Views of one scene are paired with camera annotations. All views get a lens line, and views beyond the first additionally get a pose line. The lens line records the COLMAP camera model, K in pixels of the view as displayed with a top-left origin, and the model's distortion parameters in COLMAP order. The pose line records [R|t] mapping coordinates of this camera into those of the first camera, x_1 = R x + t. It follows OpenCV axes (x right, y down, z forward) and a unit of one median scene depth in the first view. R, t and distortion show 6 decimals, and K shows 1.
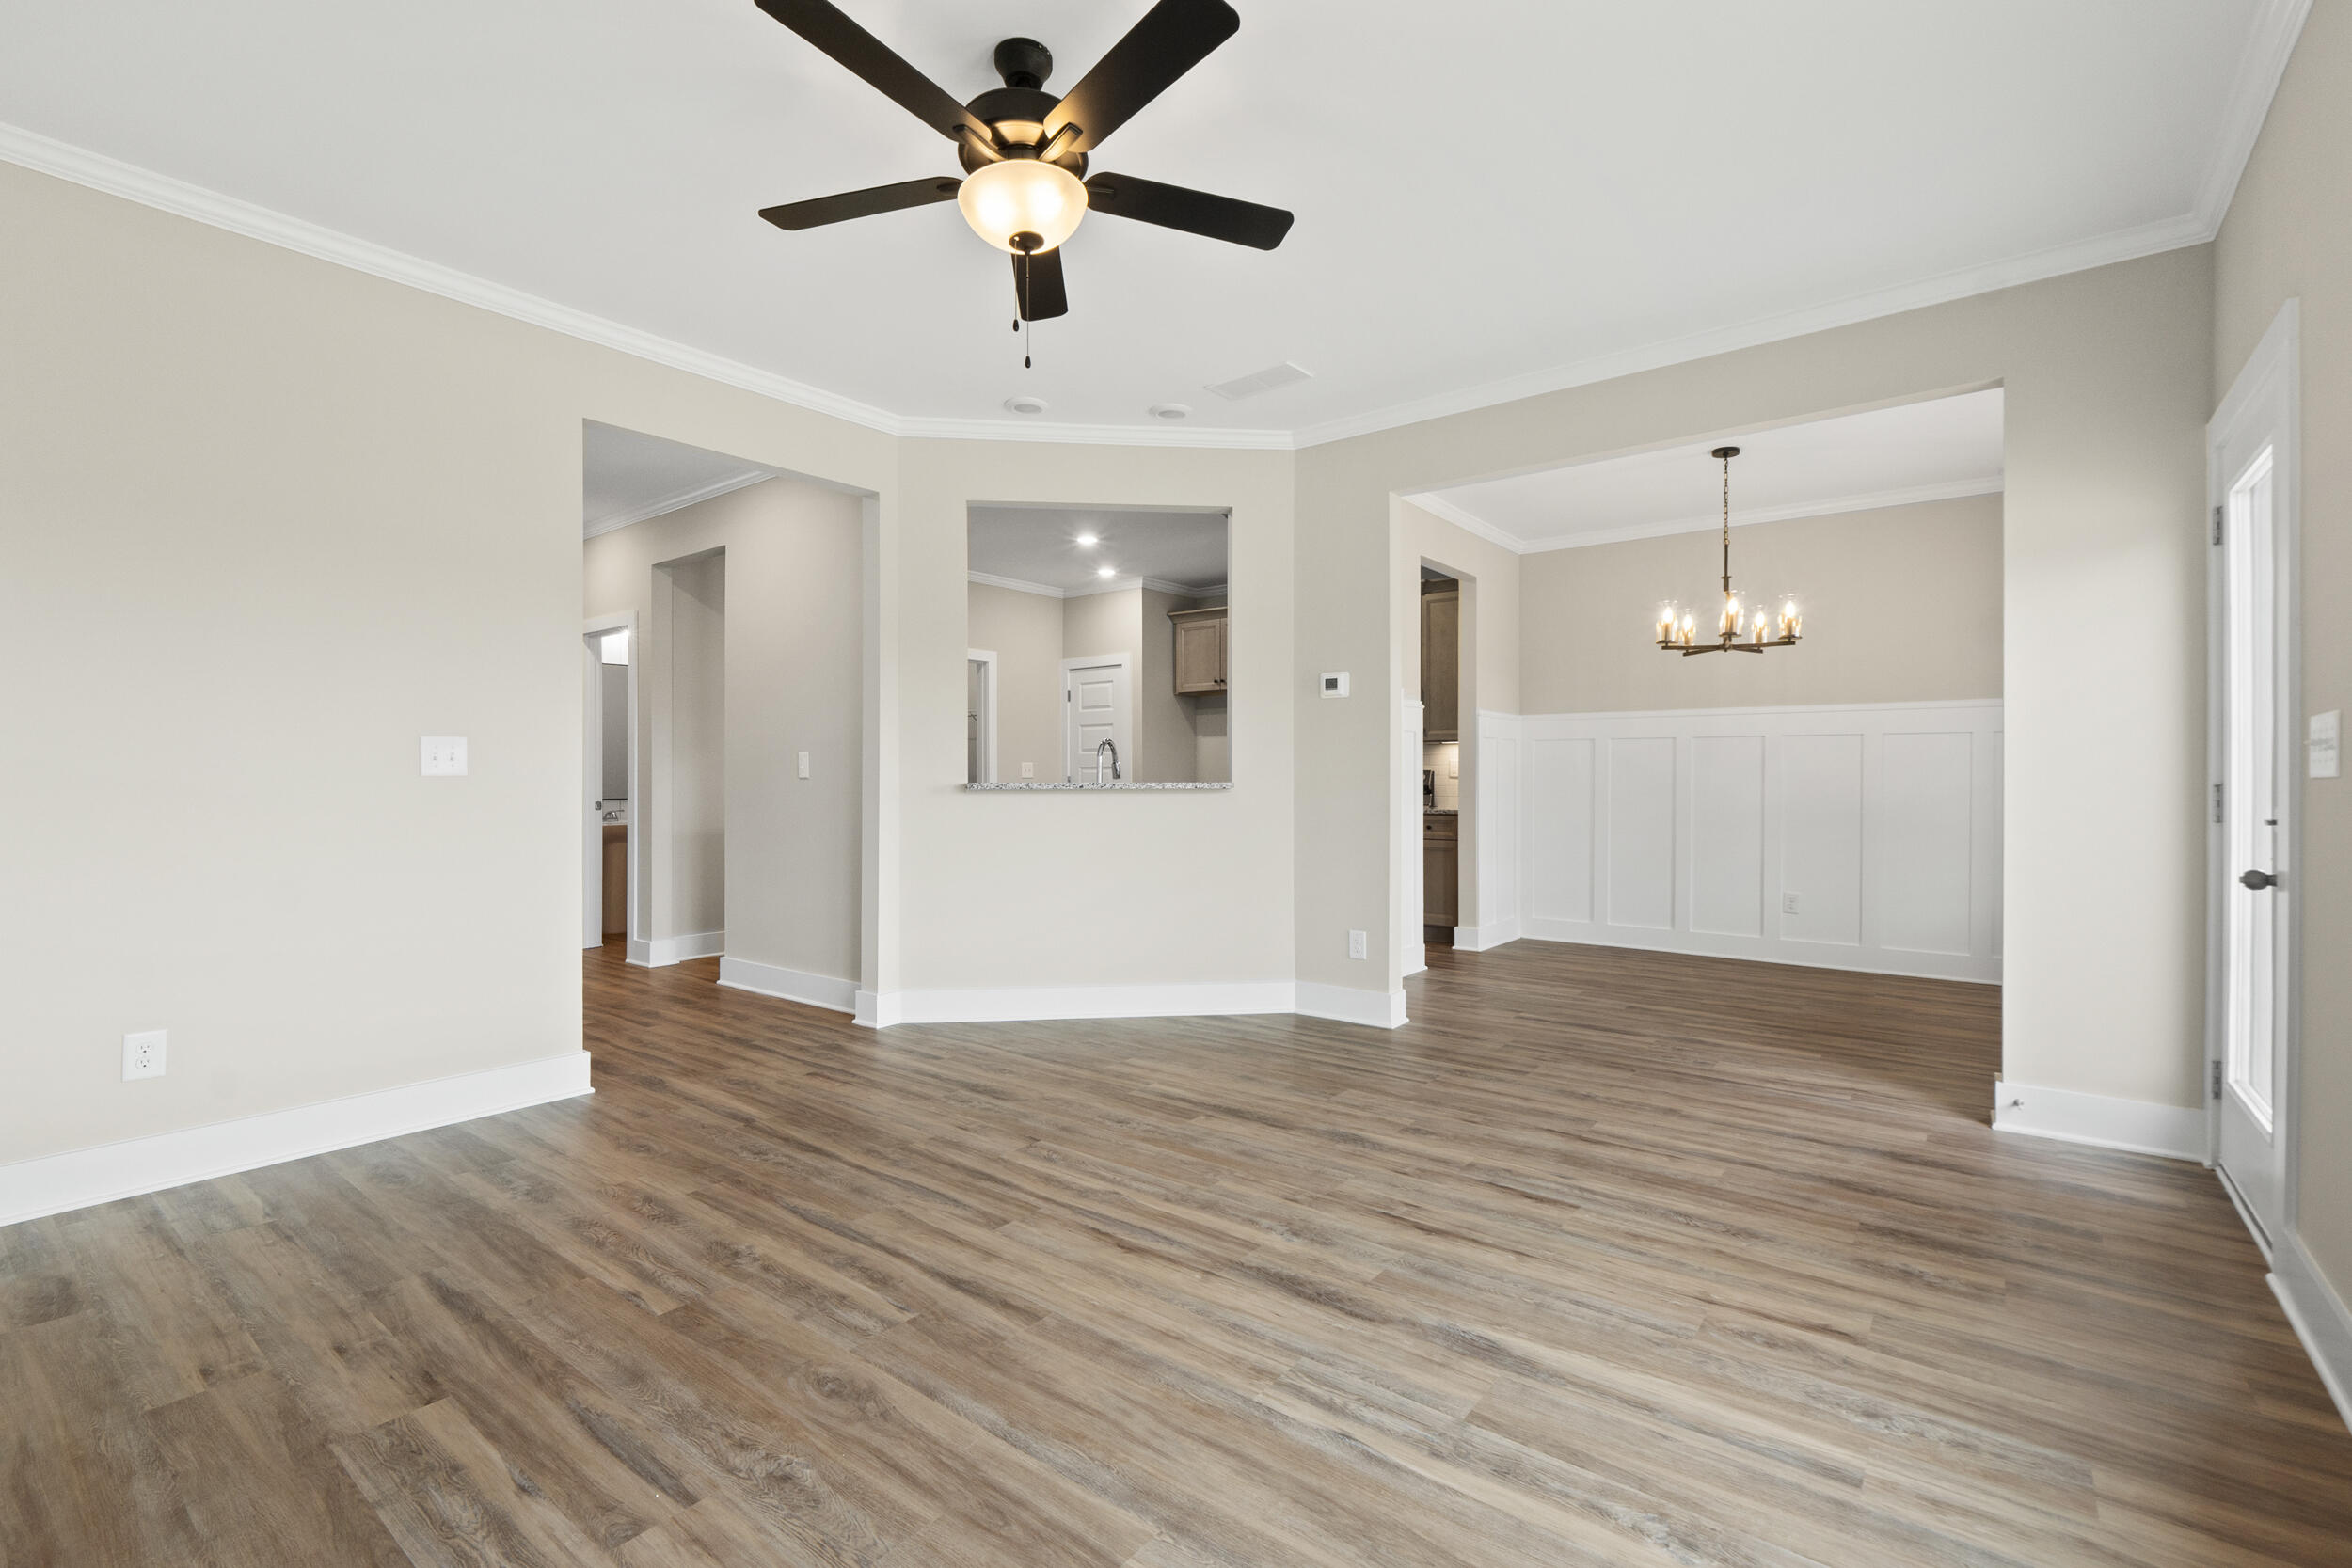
lens RADIAL K [[1039.9, 0, 1176.0], [0, 1039.9, 784.0], [0, 0, 1]] dist [0.000794, 0.000134]
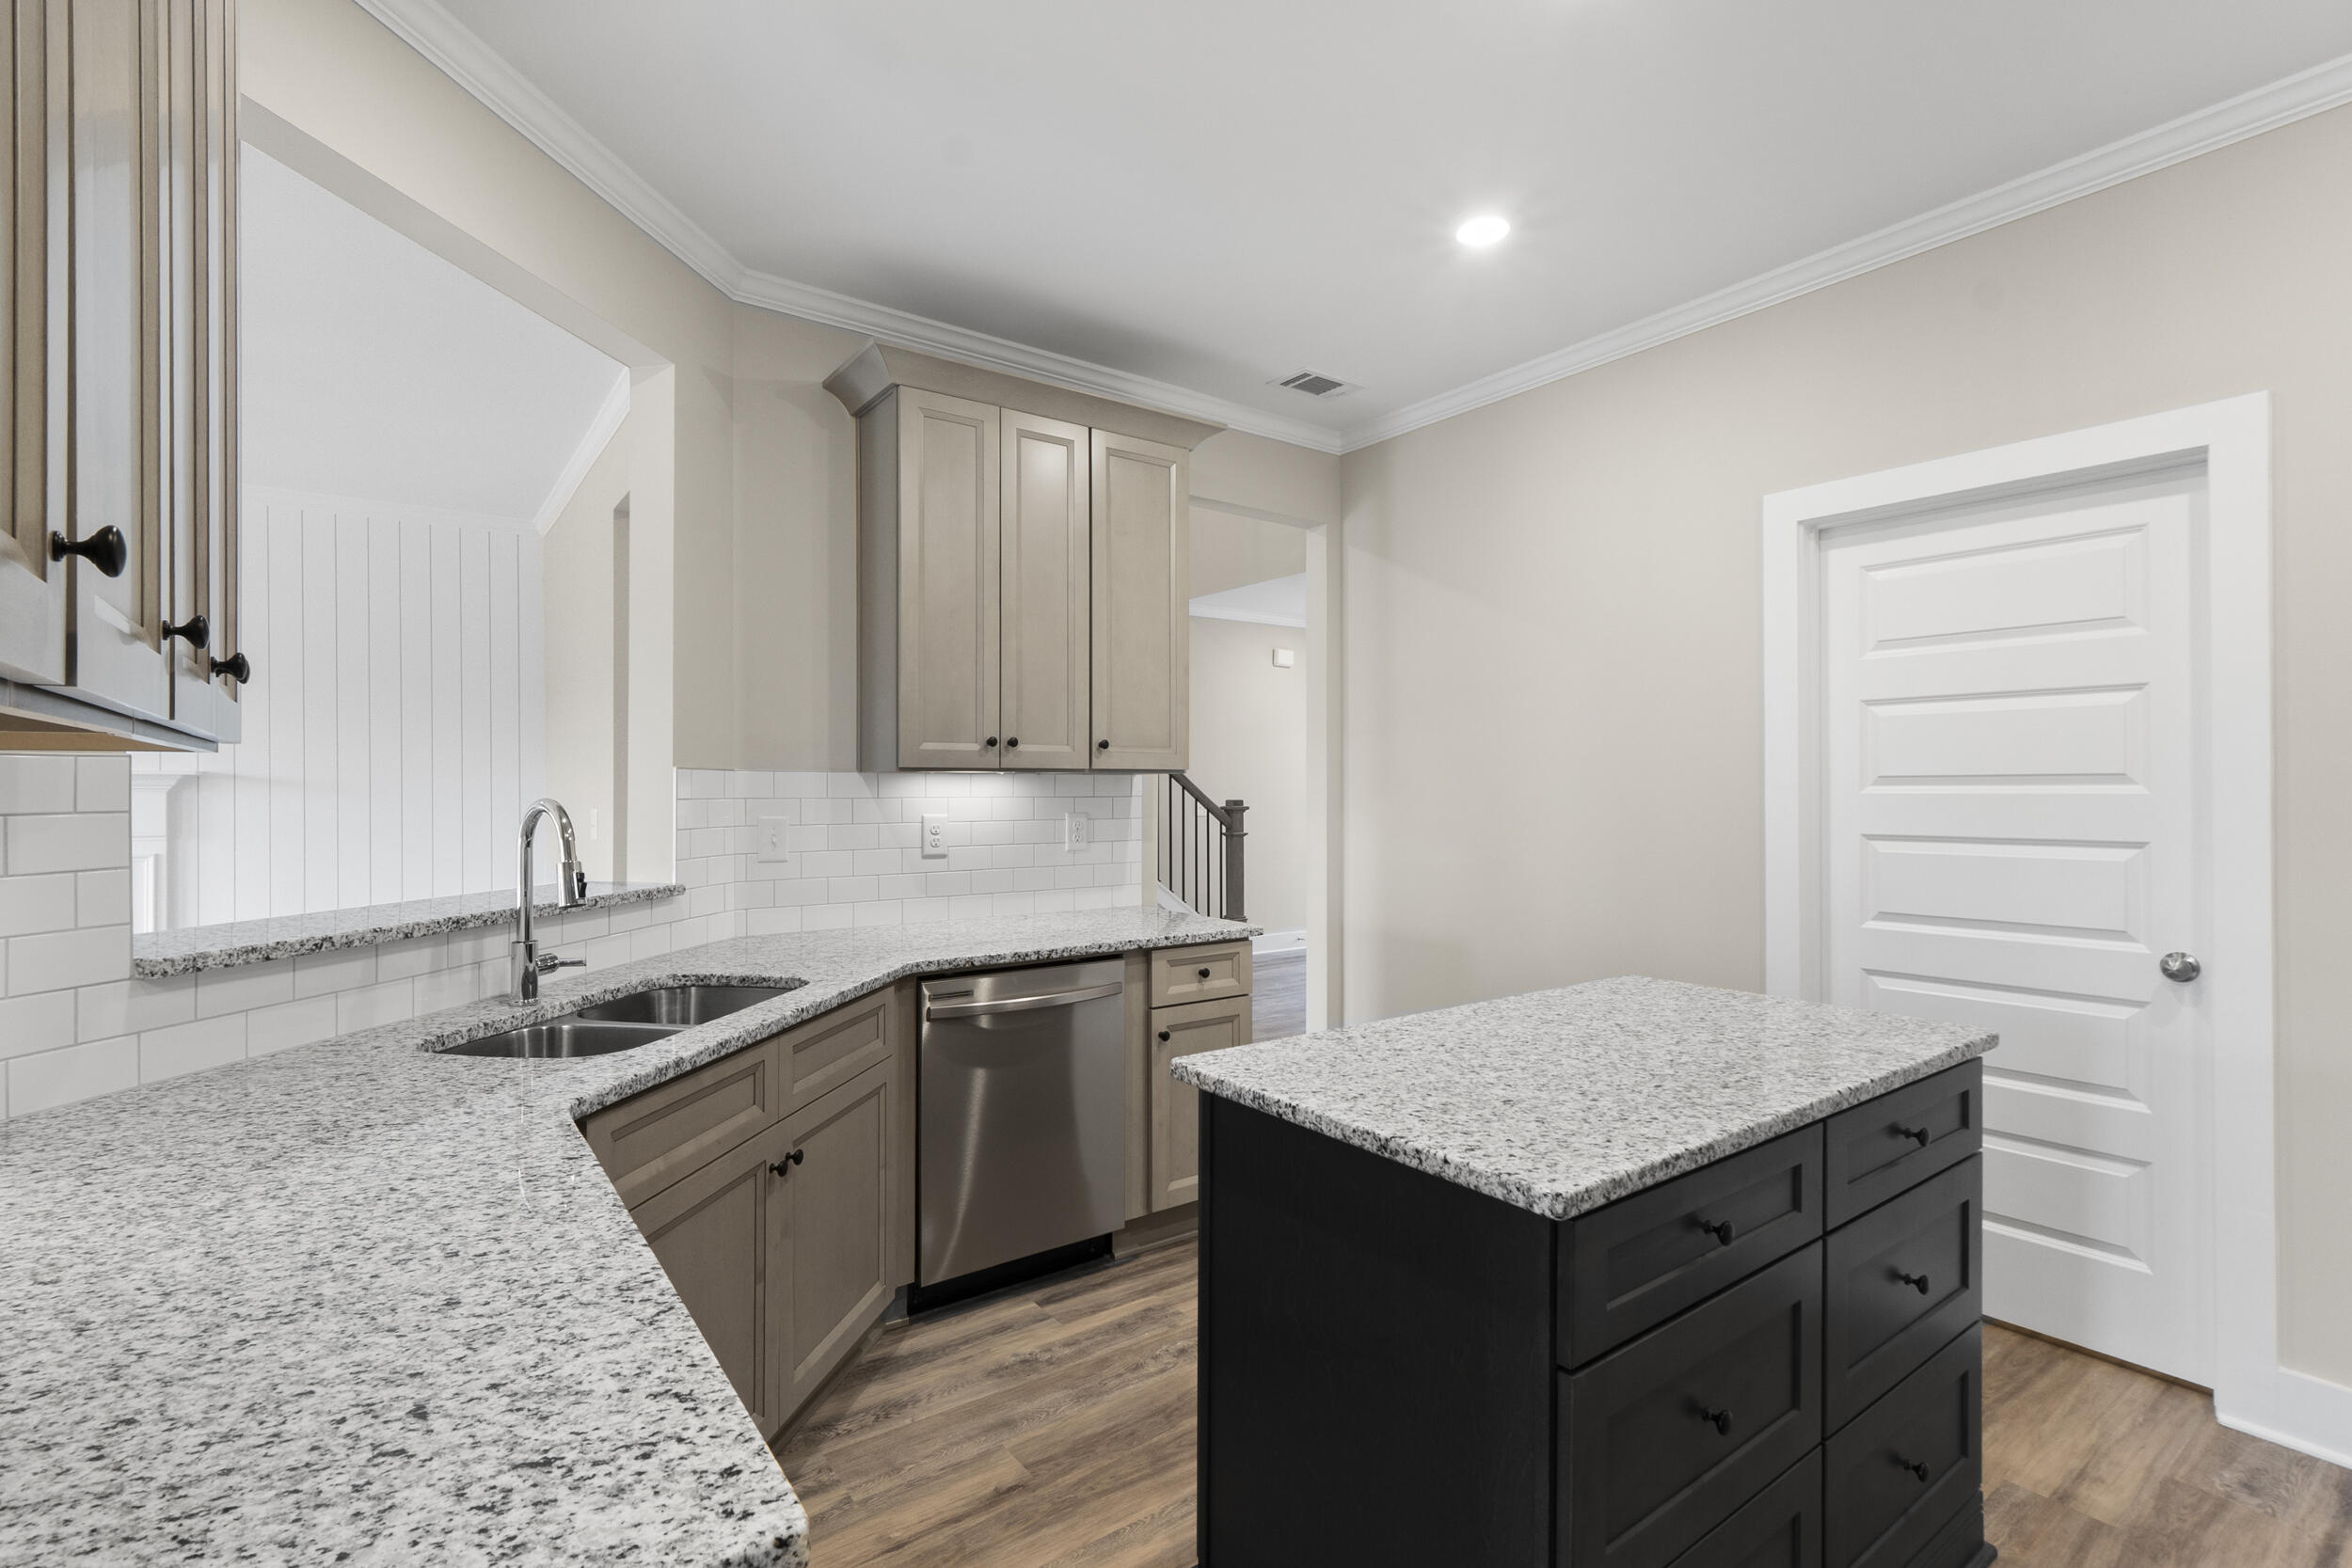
lens RADIAL K [[1077.9, 0, 1172.9], [0, 1077.9, 788.9], [0, 0, 1]] dist [0.000712, -0.000080]
pose [[-0.265184, -0.001032, -0.964197, 0.456437], [-0.005205, 0.999986, 0.000361, -0.088266], [0.964184, 0.005114, -0.265186, 2.385328]]
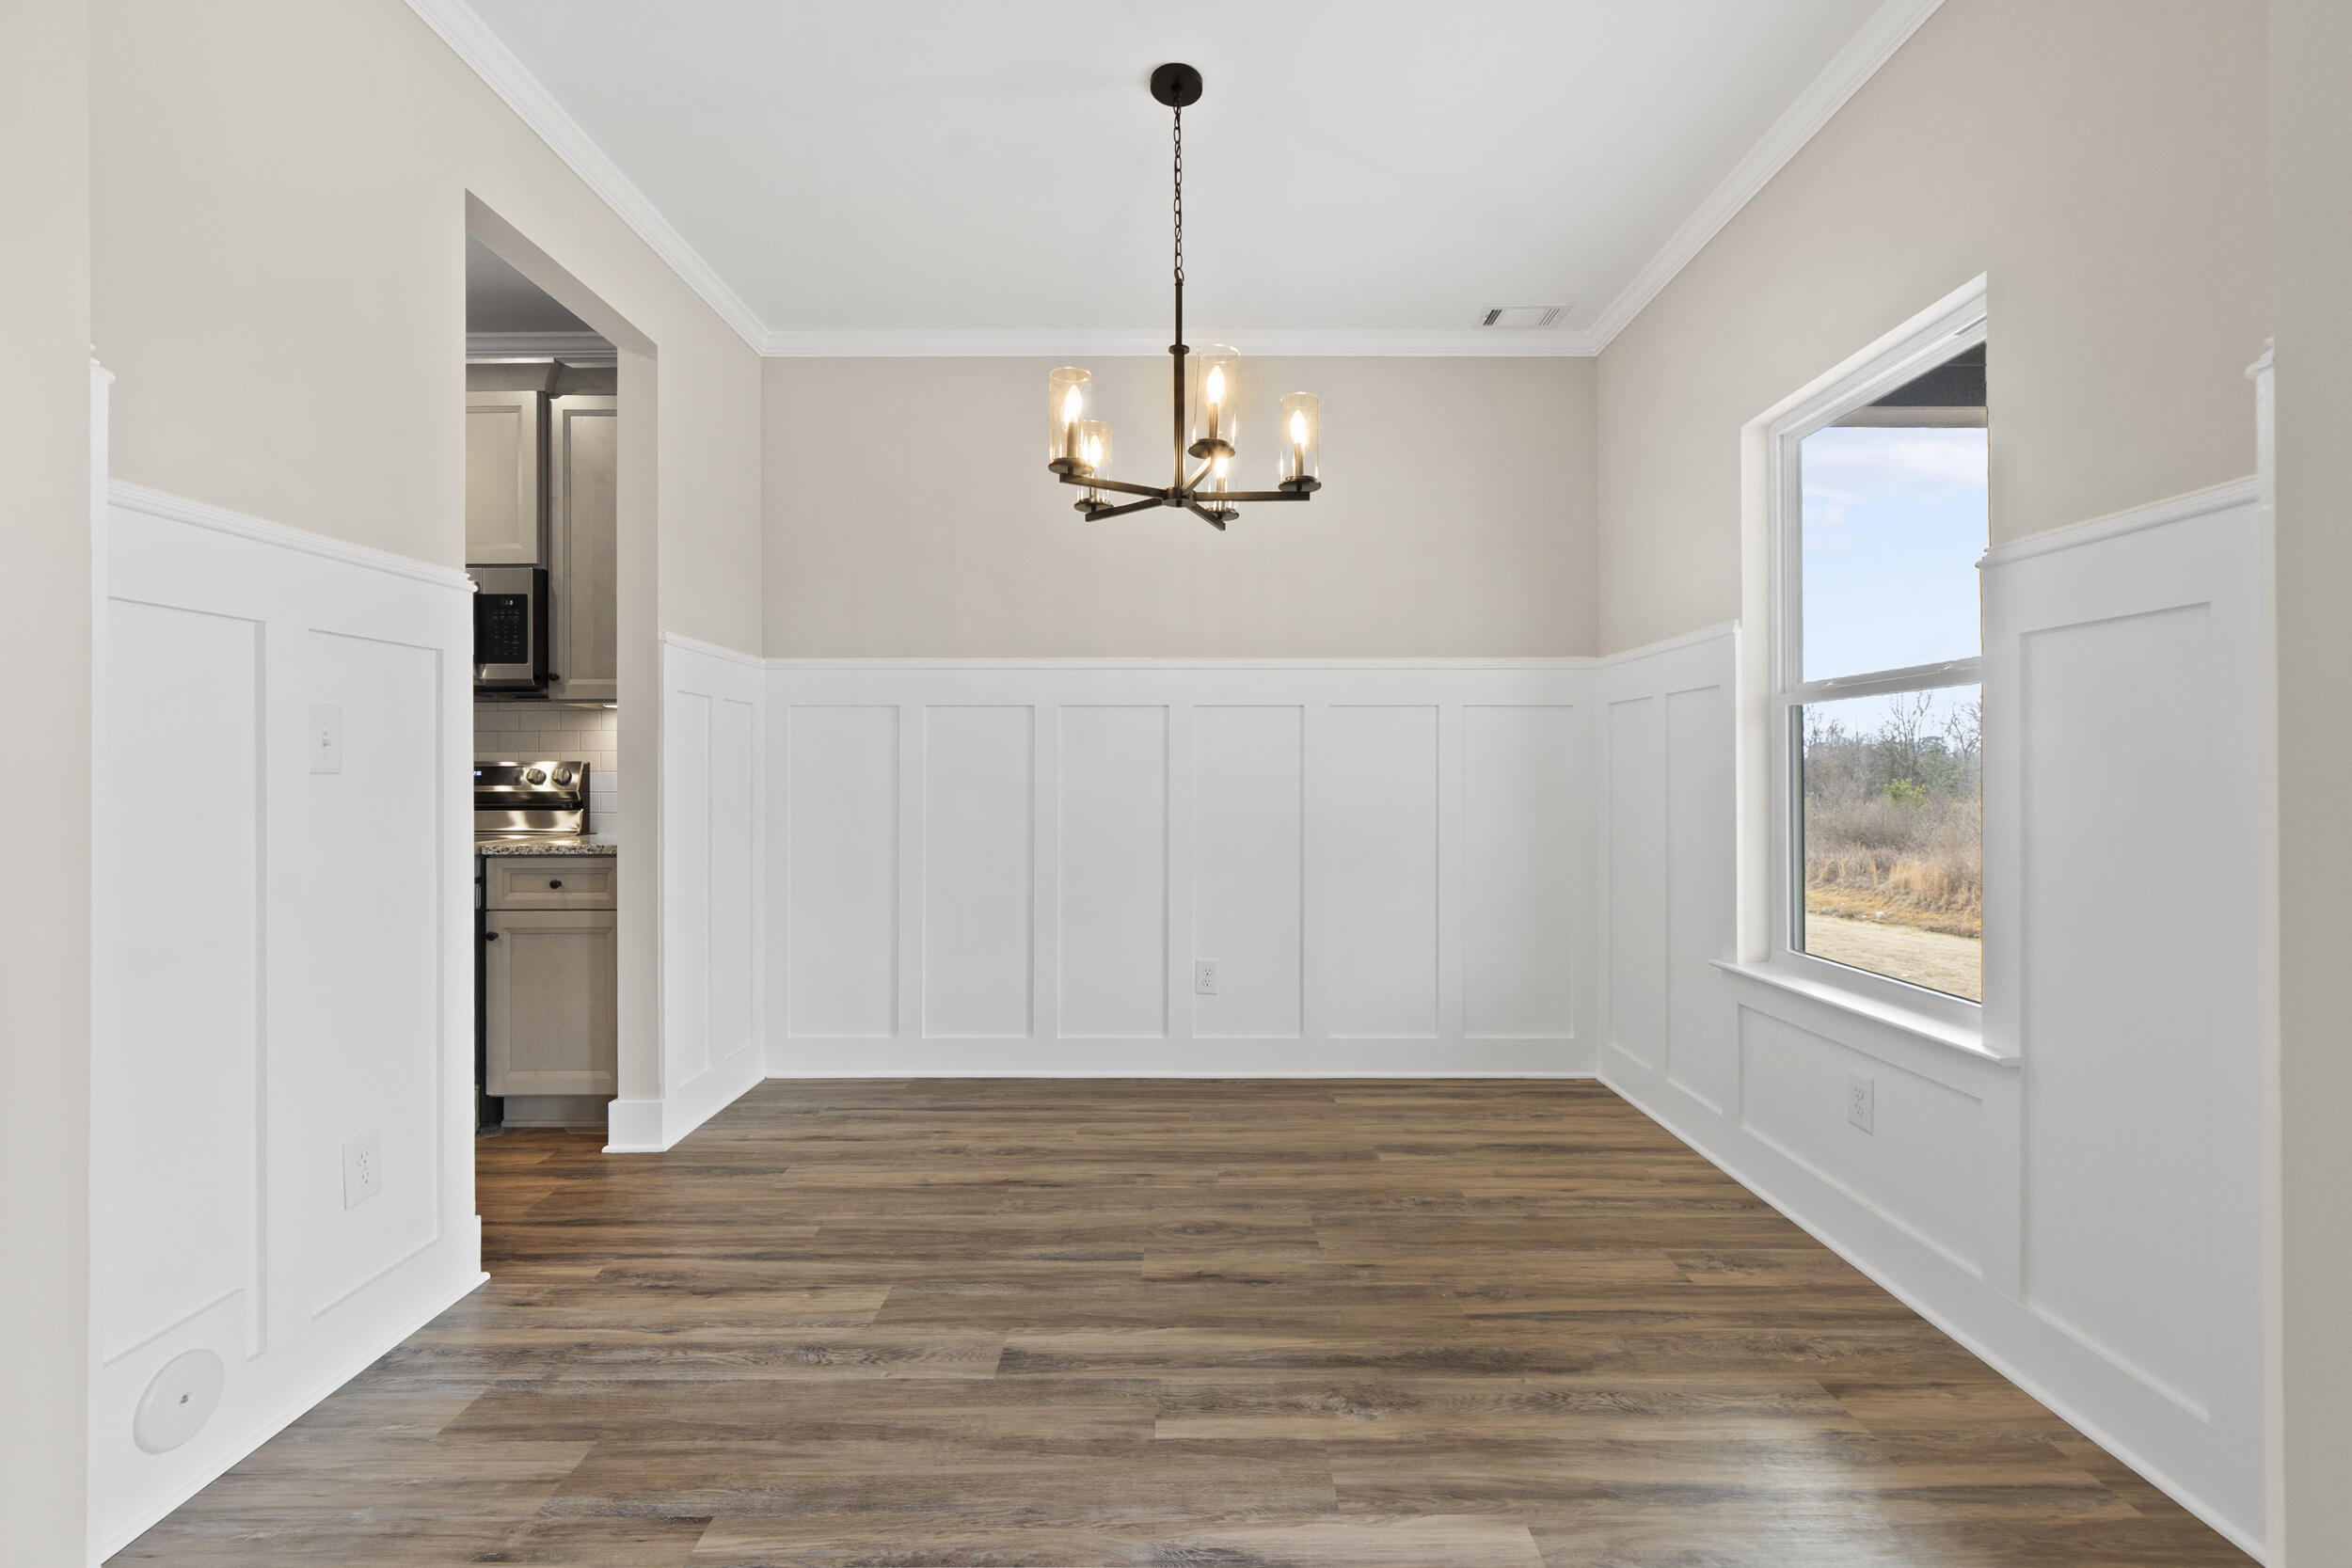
lens RADIAL K [[1033.5, 0, 1178.7], [0, 1033.5, 768.9], [0, 0, 1]] dist [-0.002078, -0.000061]
pose [[0.787405, 0.000328, 0.616436, 0.434972], [0.006576, 0.999938, -0.008932, -0.007281], [-0.616401, 0.011087, 0.787355, 1.145417]]
